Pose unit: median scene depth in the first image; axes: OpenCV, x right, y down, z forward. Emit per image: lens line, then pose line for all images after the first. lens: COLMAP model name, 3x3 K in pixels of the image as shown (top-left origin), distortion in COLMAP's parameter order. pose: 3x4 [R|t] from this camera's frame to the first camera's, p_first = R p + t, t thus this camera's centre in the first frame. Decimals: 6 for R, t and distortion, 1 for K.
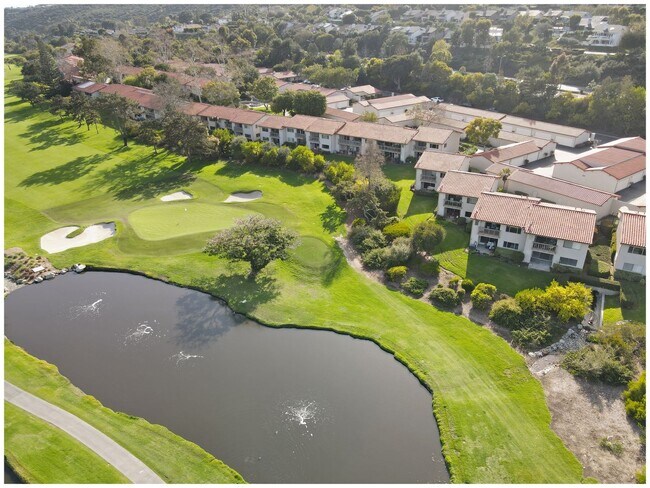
lens RADIAL K [[473.4, 0, 323.9], [0, 473.4, 251.1], [0, 0, 1]] dist [-0.000304, 0.010166]
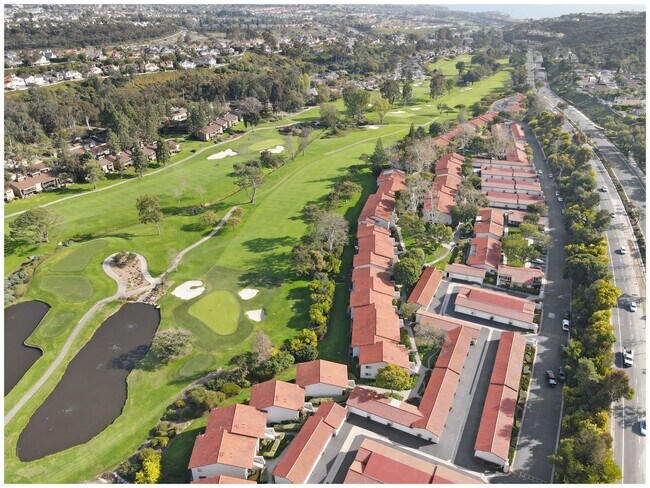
lens RADIAL K [[477.5, 0, 323.8], [0, 477.5, 243.7], [0, 0, 1]] dist [-0.000809, 0.026162]
pose [[0.476697, 0.429024, -0.767267, 1.639300], [-0.413365, 0.879699, 0.235071, -1.213276], [0.775815, 0.205104, 0.596693, 0.221301]]
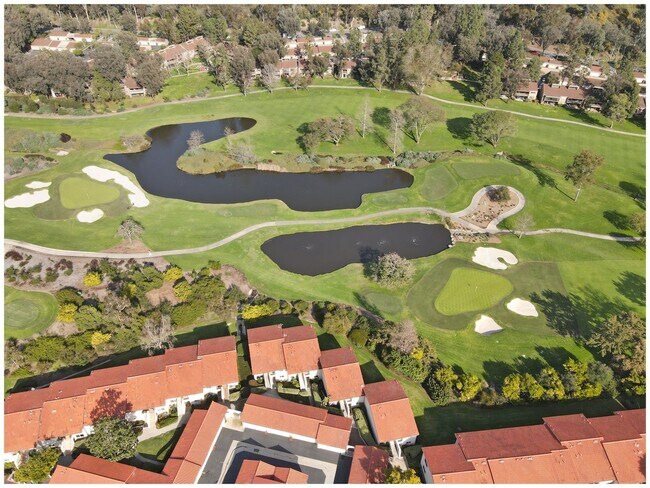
lens RADIAL K [[477.5, 0, 323.8], [0, 477.5, 243.7], [0, 0, 1]] dist [-0.000809, 0.026162]
pose [[-0.760335, 0.415551, -0.499207, 1.094389], [-0.289732, 0.470884, 0.833261, -1.775375], [0.581331, 0.778194, -0.237631, 1.310147]]
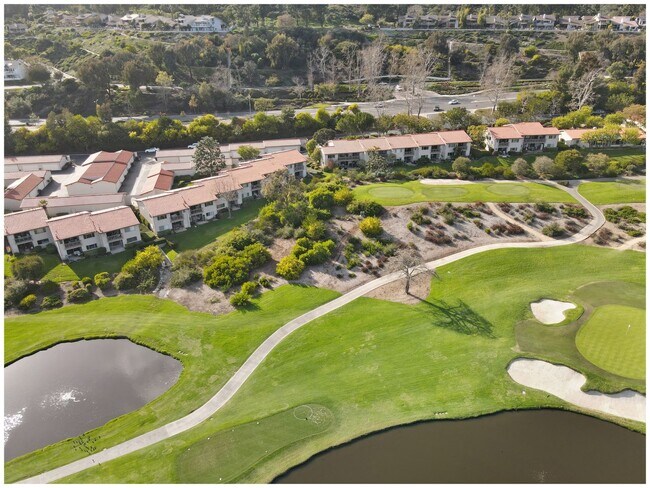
lens RADIAL K [[477.5, 0, 323.8], [0, 477.5, 243.7], [0, 0, 1]] dist [-0.000809, 0.026162]
pose [[0.432828, -0.391798, 0.811883, -0.505869], [0.414192, 0.886356, 0.206925, -0.030620], [-0.800691, 0.246712, 0.545919, -0.378374]]
